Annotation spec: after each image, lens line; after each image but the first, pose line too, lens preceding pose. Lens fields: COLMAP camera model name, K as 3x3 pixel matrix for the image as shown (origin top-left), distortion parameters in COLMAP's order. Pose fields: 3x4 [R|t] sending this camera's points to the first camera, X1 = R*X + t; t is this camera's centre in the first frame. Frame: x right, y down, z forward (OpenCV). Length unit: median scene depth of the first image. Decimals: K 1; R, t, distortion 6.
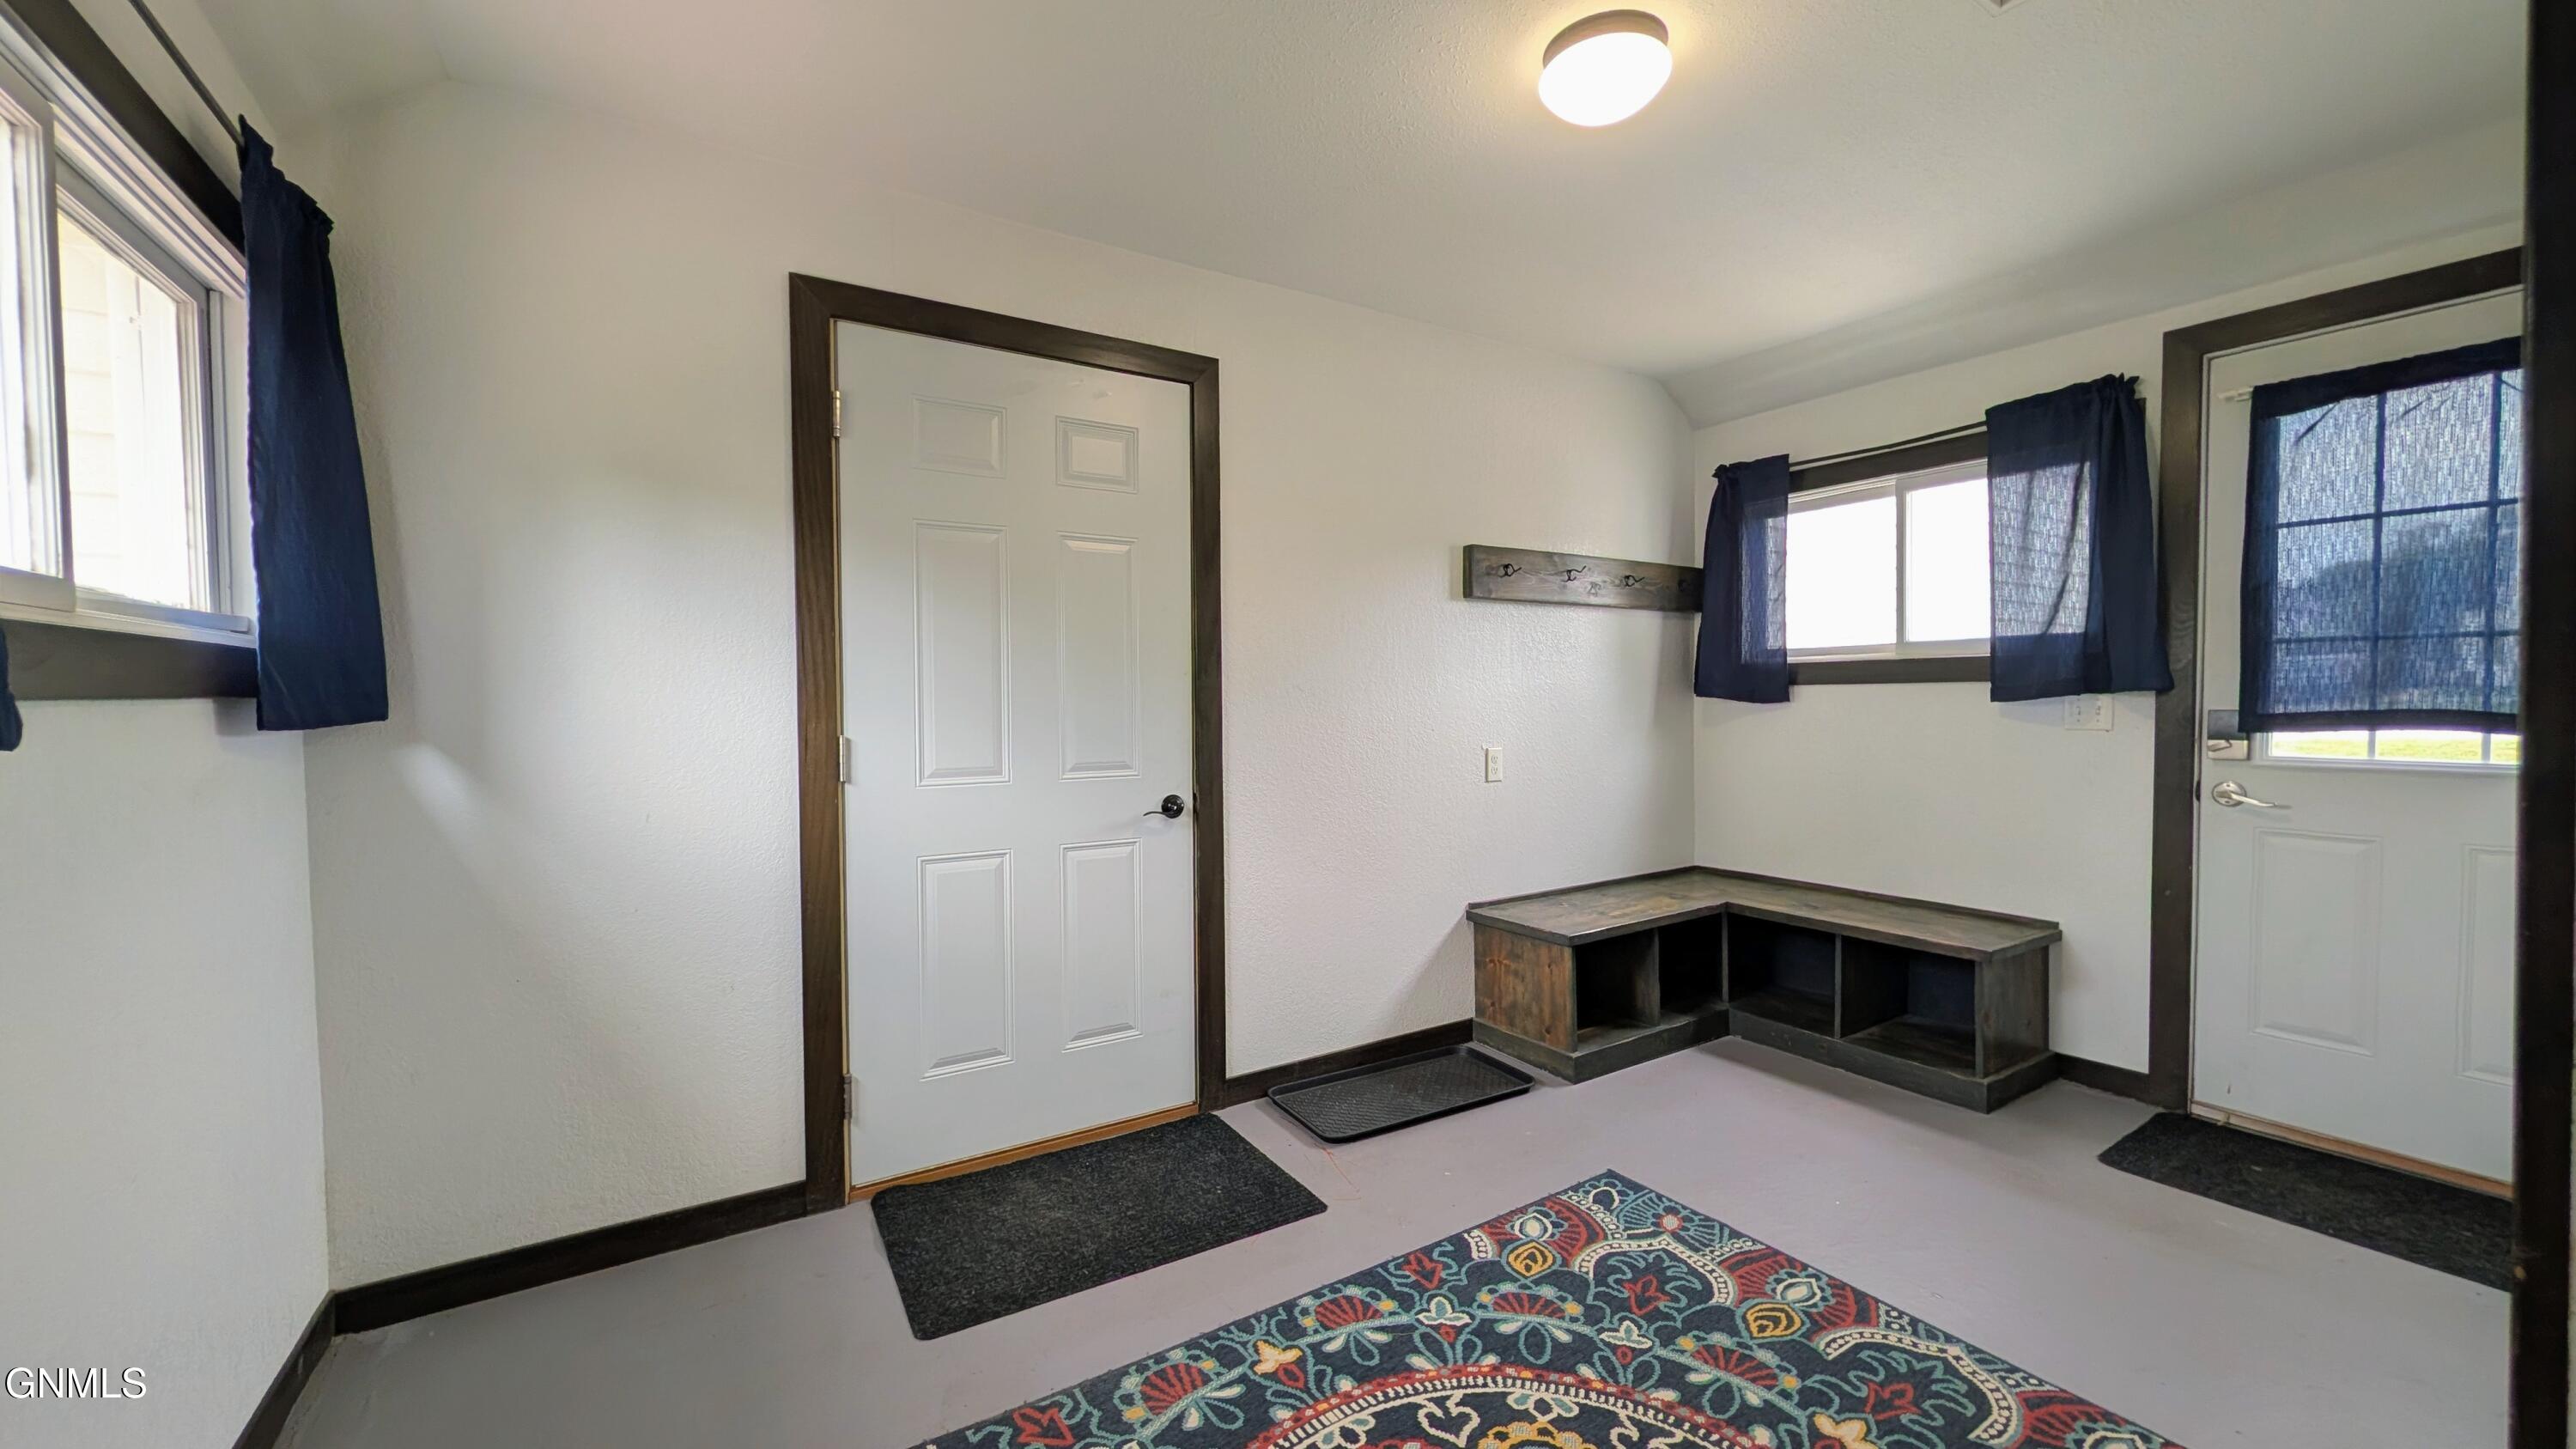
lens RADIAL K [[987.6, 0, 1284.8], [0, 987.6, 723.1], [0, 0, 1]] dist [0.000522, -0.000020]
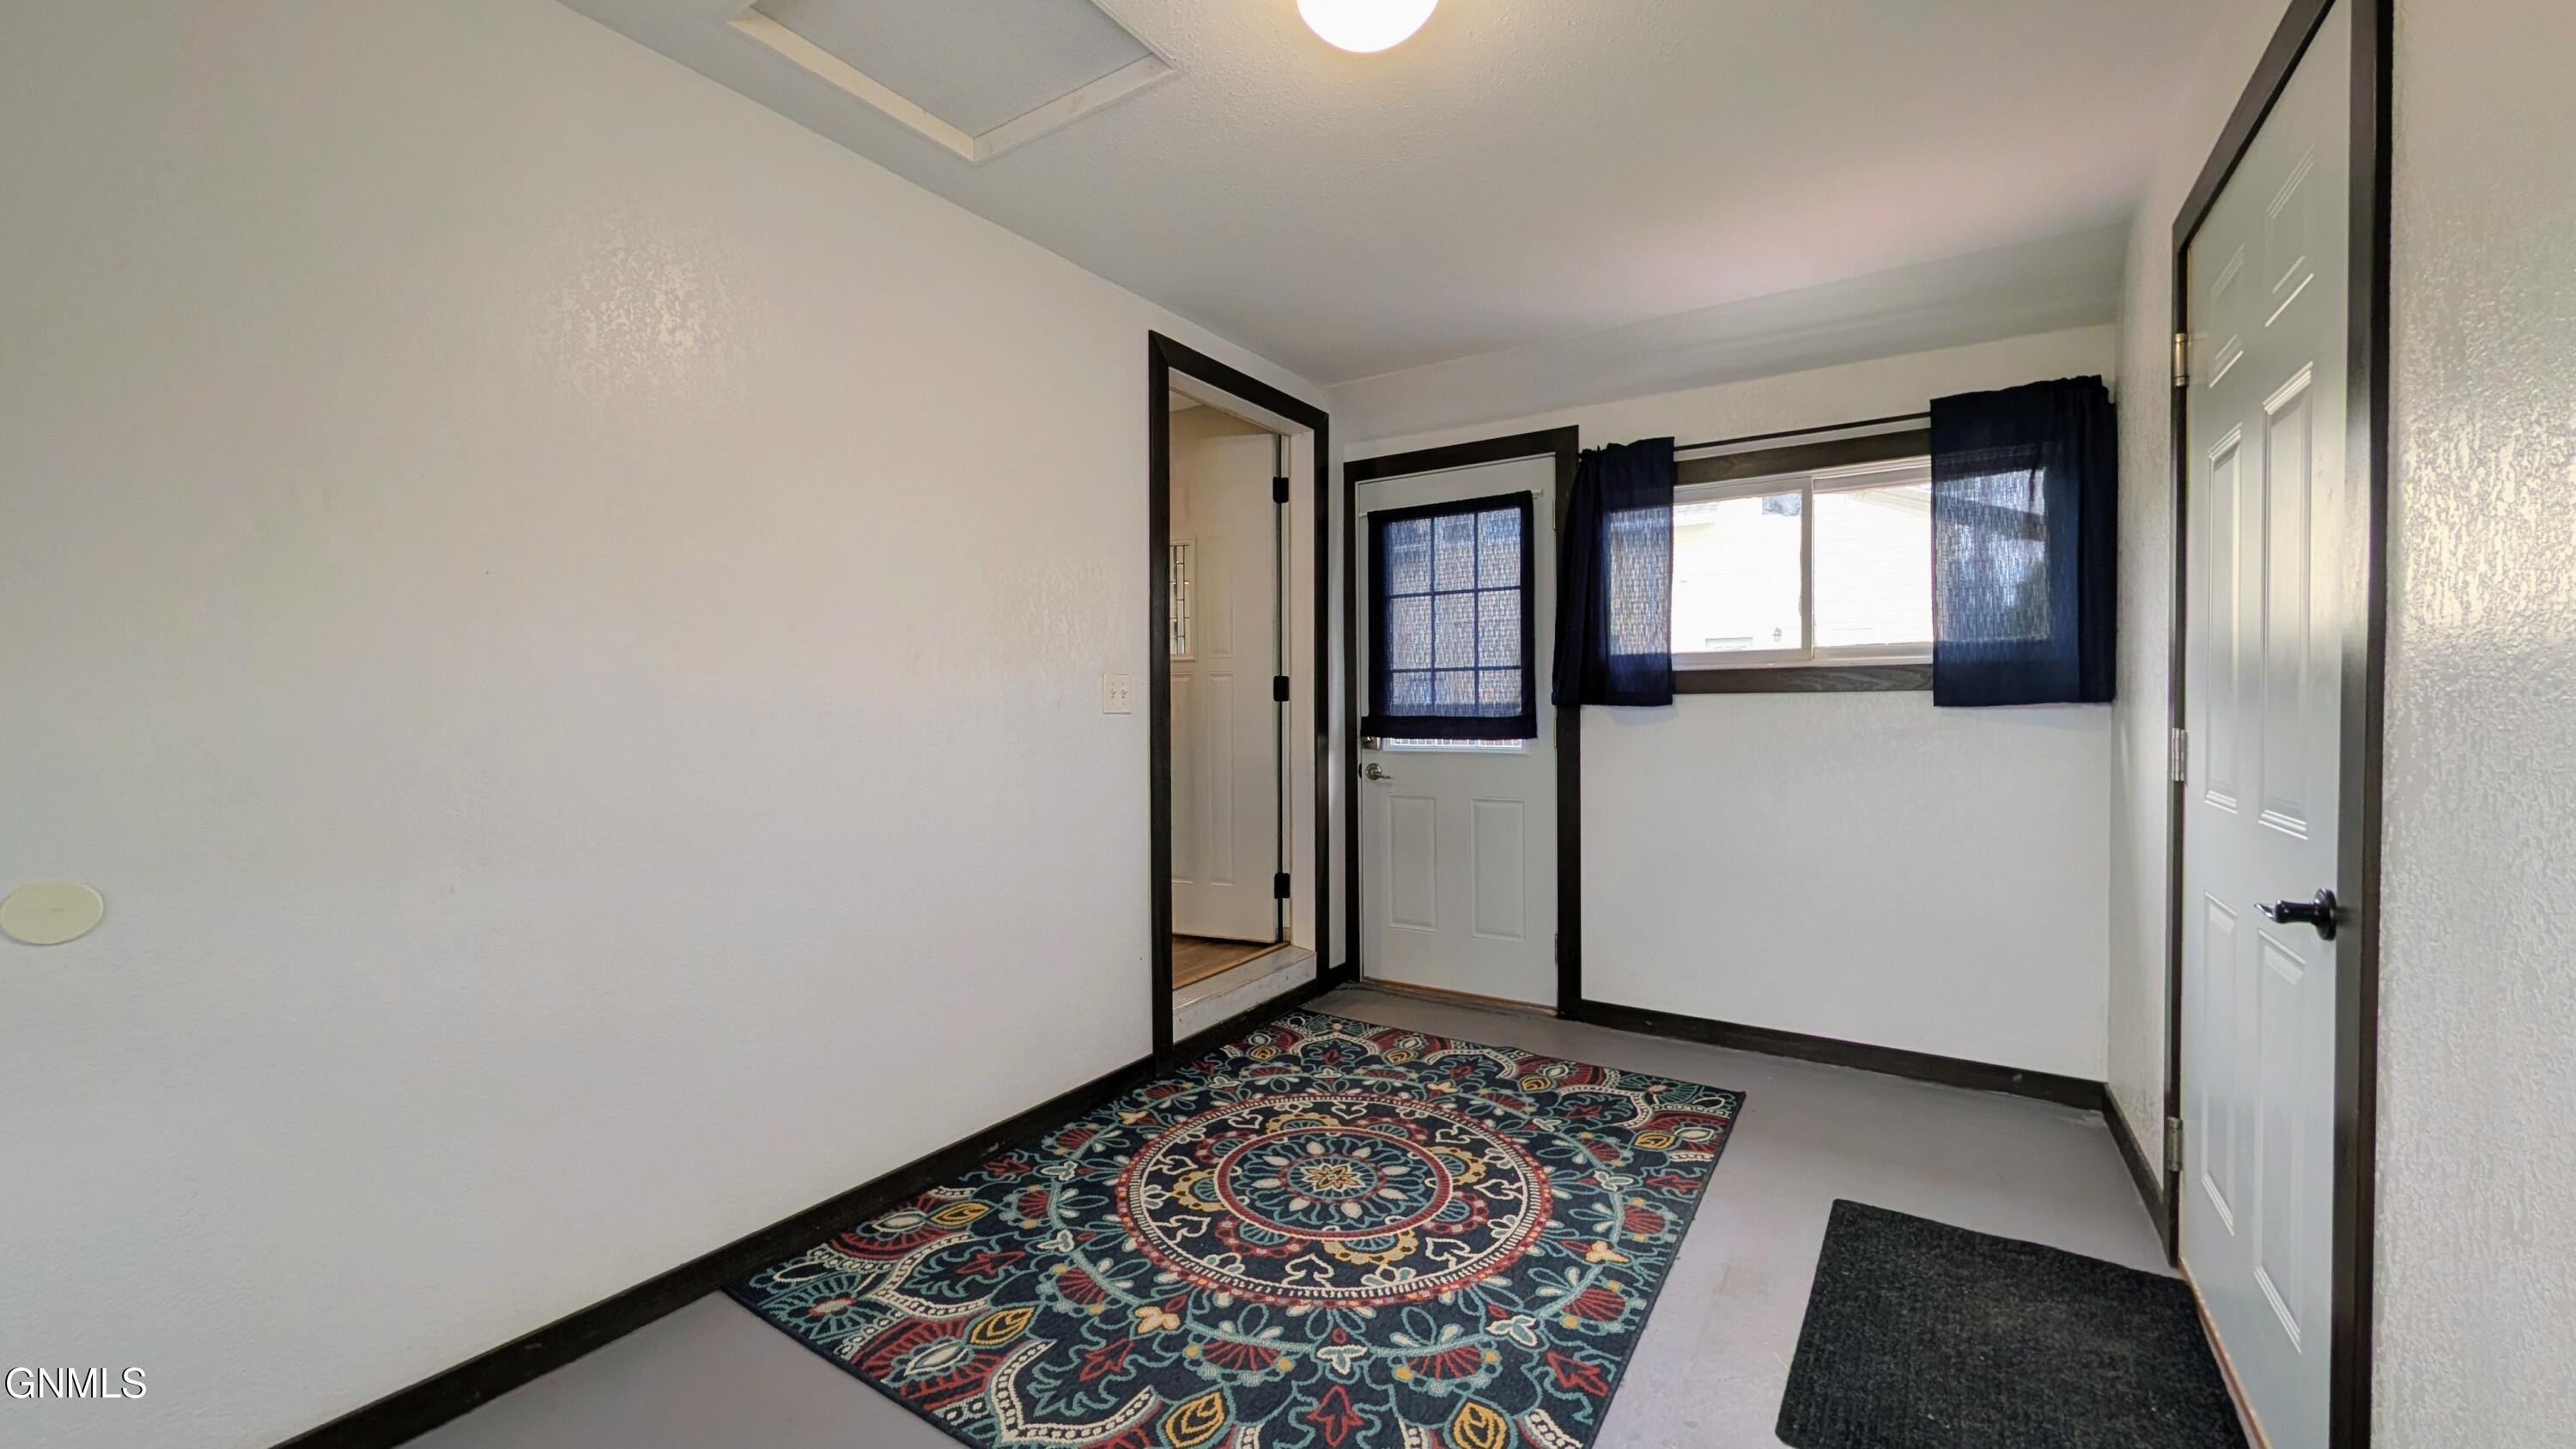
lens RADIAL K [[987.6, 0, 1284.8], [0, 987.6, 723.1], [0, 0, 1]] dist [0.000522, -0.000020]
pose [[-0.906911, 0.020777, -0.420809, 0.810348], [0.003670, 0.999135, 0.041421, -0.037666], [0.421305, 0.036021, -0.906203, 1.875318]]
